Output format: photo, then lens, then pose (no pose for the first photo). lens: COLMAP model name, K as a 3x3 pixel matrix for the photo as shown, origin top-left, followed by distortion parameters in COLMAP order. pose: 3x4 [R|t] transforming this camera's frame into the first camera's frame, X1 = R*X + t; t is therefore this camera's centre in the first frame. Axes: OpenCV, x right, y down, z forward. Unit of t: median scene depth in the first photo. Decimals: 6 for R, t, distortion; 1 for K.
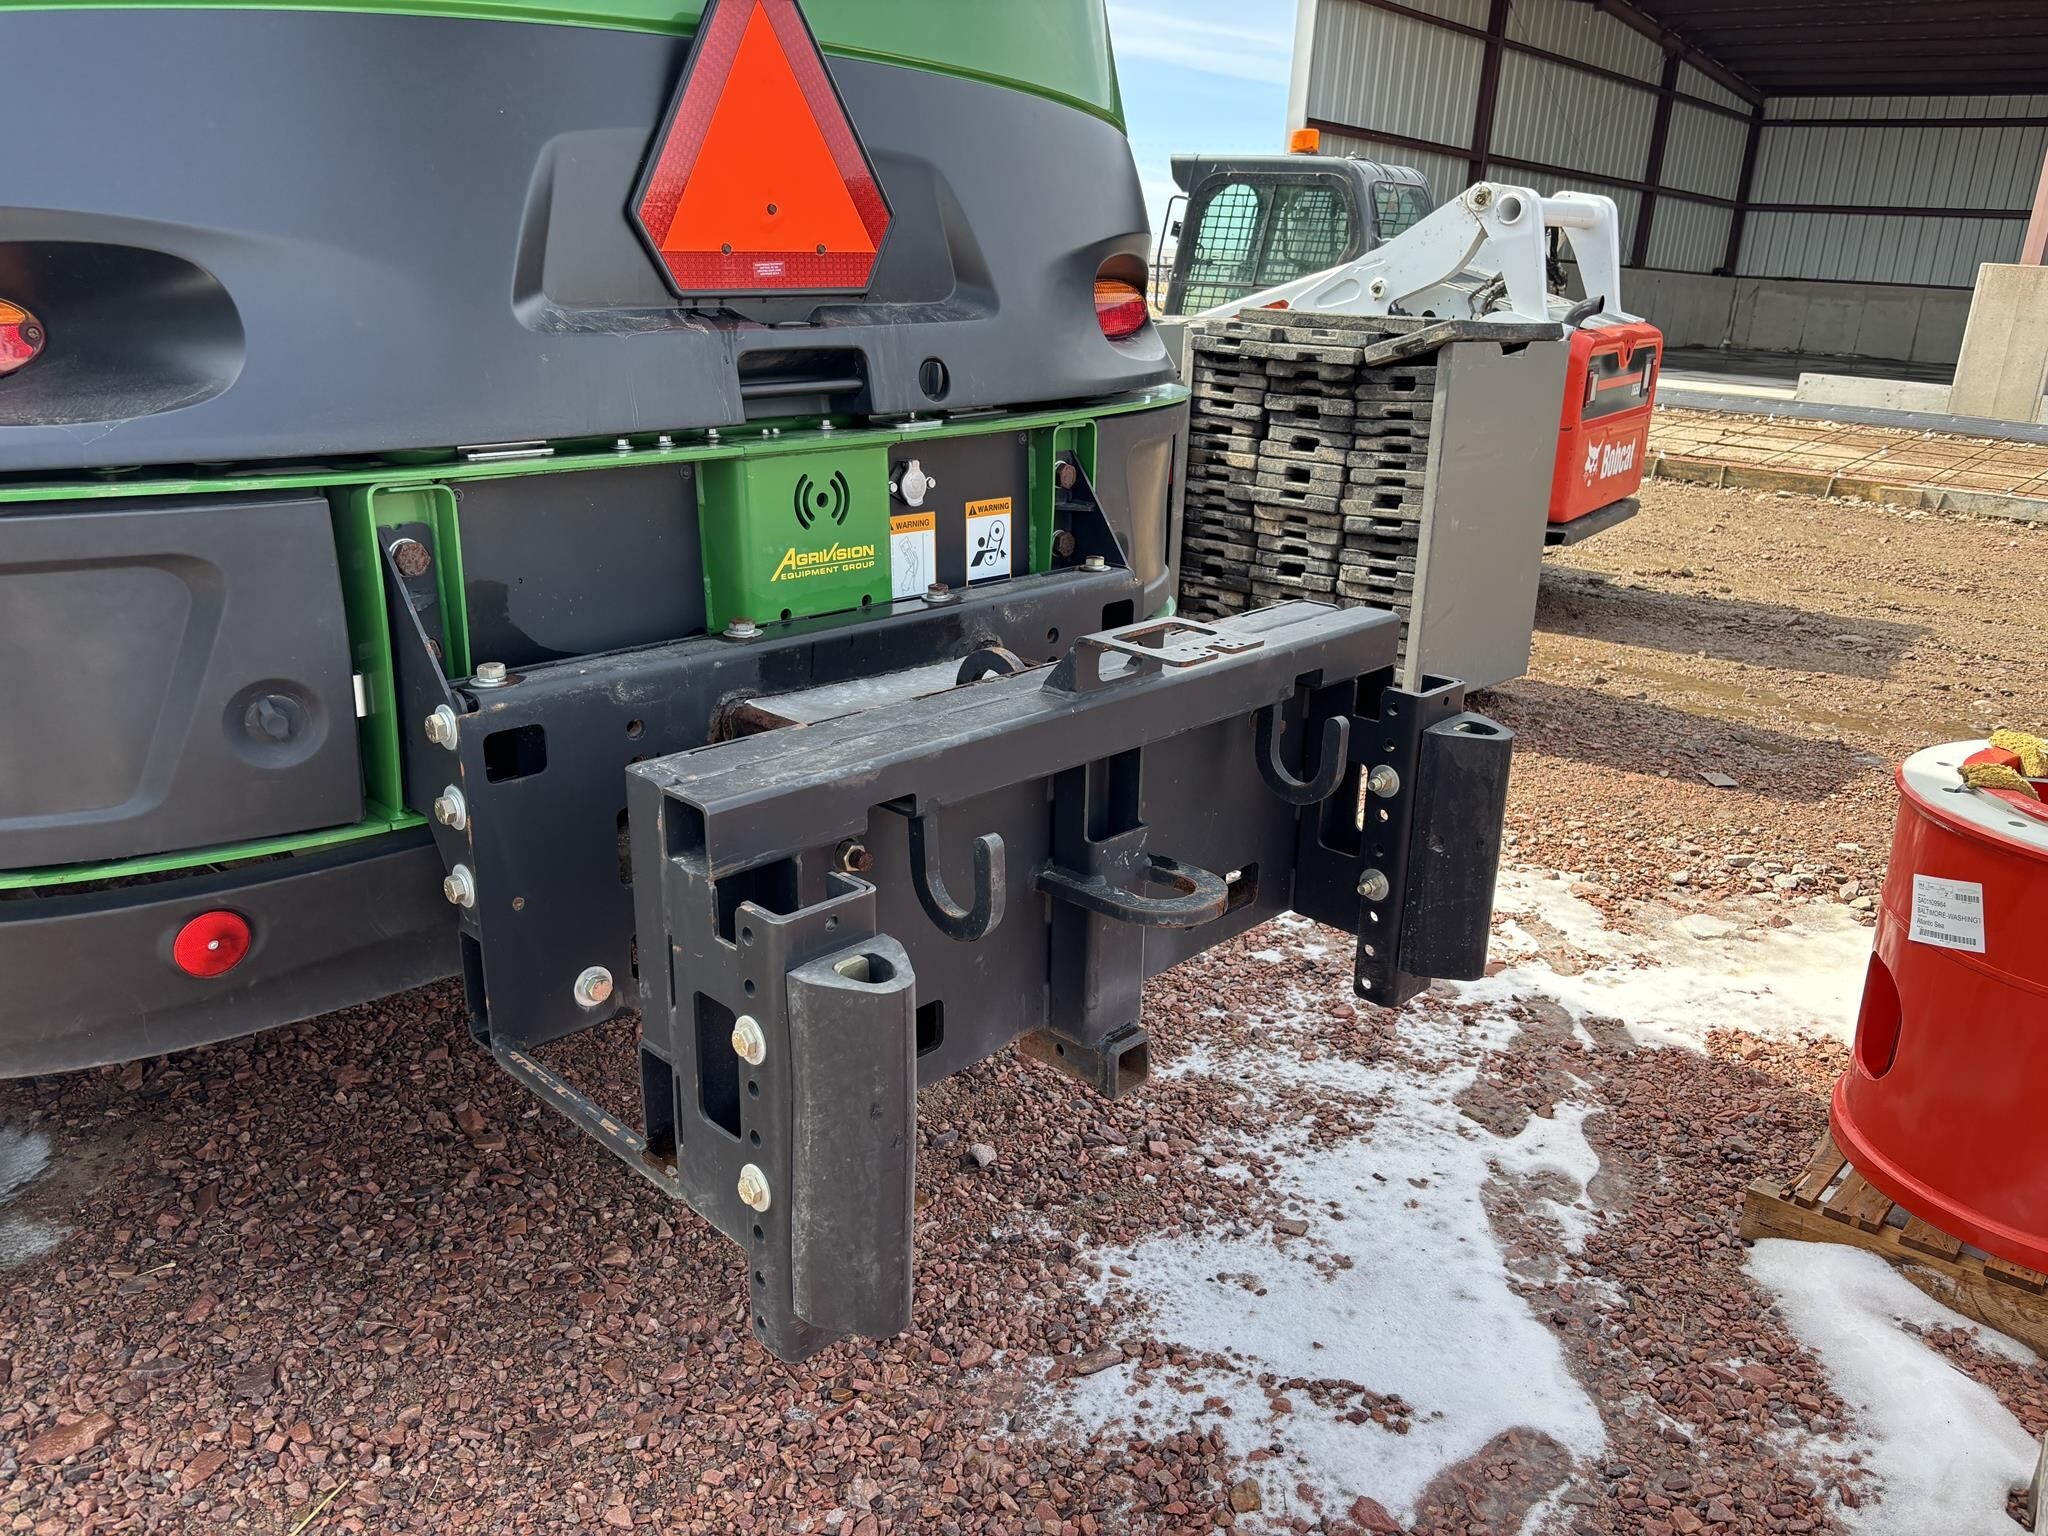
lens RADIAL K [[1553.8, 0, 1024.0], [0, 1553.8, 768.0], [0, 0, 1]] dist [0.058807, -0.081316]
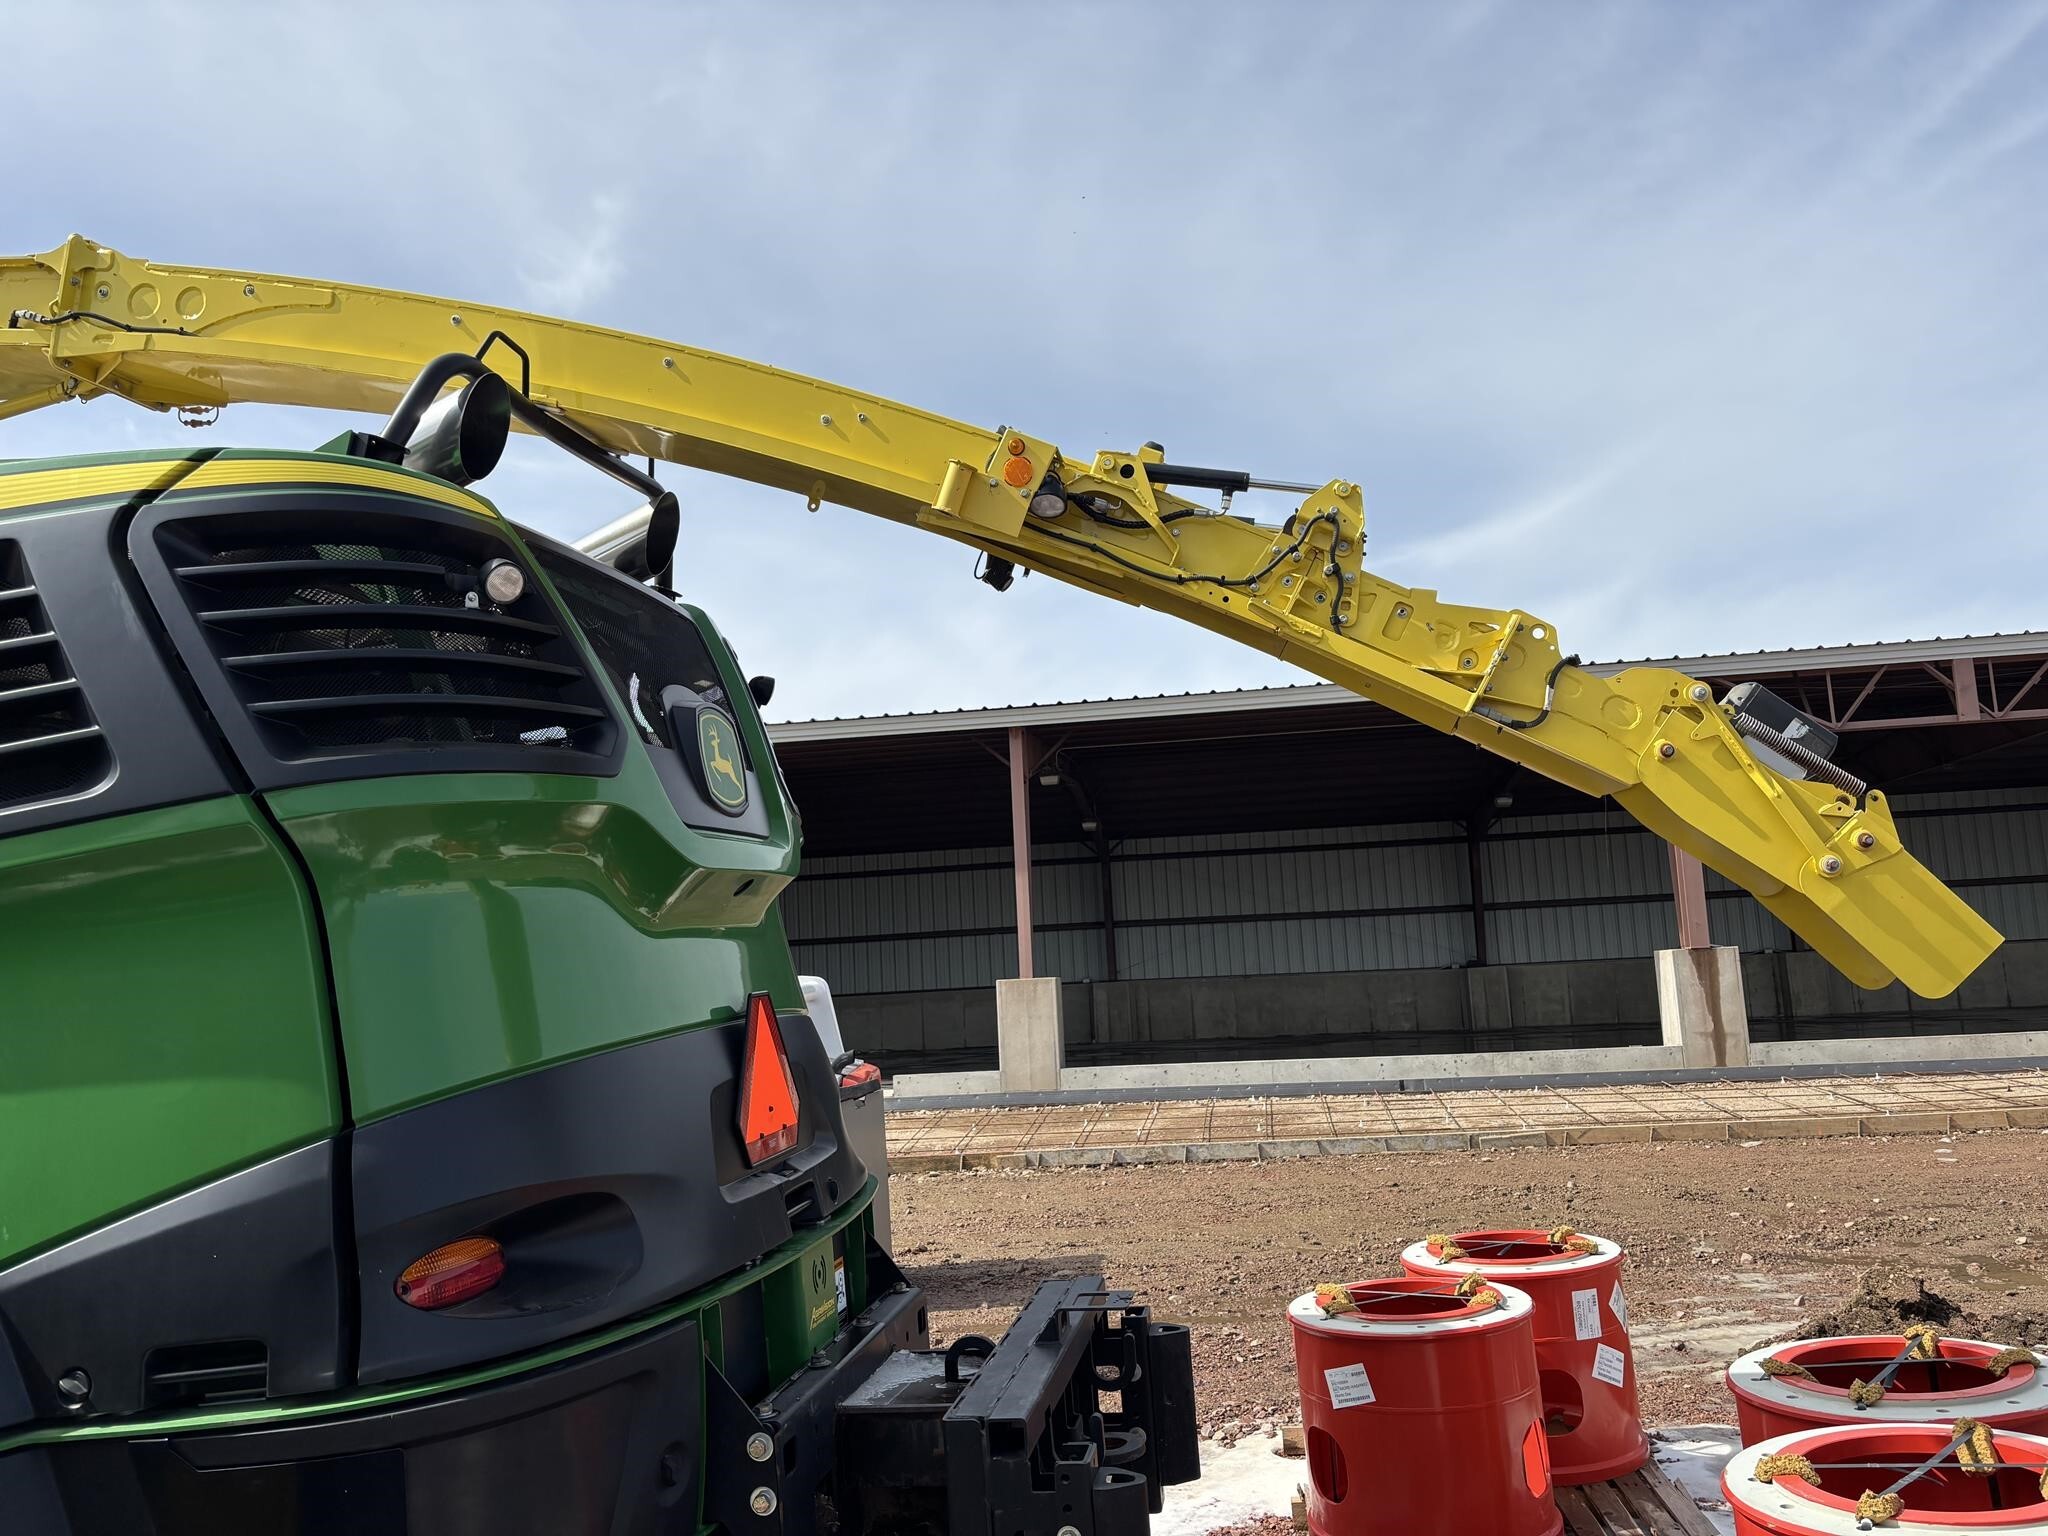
lens RADIAL K [[1553.8, 0, 1024.0], [0, 1553.8, 768.0], [0, 0, 1]] dist [0.058807, -0.081316]
pose [[0.819967, -0.014937, 0.572217, -0.730926], [0.264872, 0.896098, -0.356162, -0.004403], [-0.507442, 0.443605, 0.738727, -0.469254]]
